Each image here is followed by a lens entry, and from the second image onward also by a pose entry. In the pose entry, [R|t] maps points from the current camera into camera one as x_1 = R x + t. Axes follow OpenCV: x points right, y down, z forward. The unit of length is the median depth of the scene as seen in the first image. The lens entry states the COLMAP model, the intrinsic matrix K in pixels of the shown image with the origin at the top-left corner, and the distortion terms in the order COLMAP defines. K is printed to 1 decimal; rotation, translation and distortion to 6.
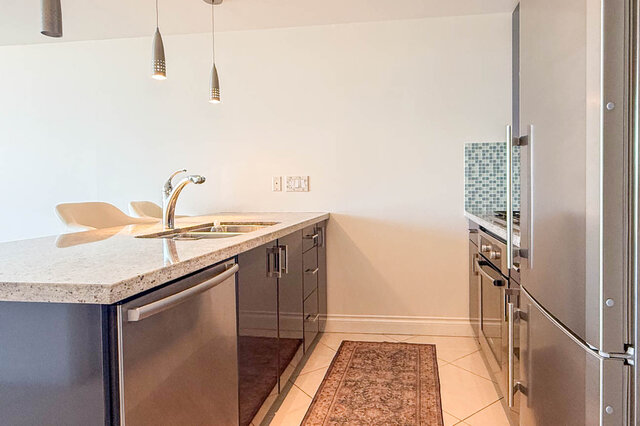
lens RADIAL K [[400.0, 0, 359.2], [0, 400.0, 198.1], [0, 0, 1]] dist [0.002057, 0.000744]
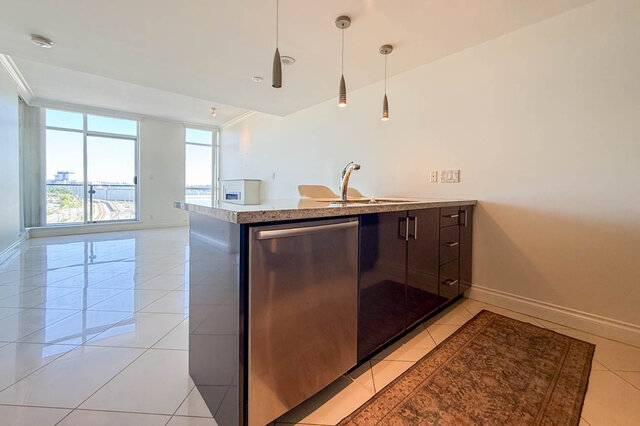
lens RADIAL K [[260.6, 0, 328.9], [0, 260.6, 193.9], [0, 0, 1]] dist [0.001964, 0.000296]
pose [[0.763145, 0.029516, -0.645553, 0.126847], [-0.038126, 0.999273, 0.000617, 0.048649], [0.645102, 0.024142, 0.763715, 0.161694]]
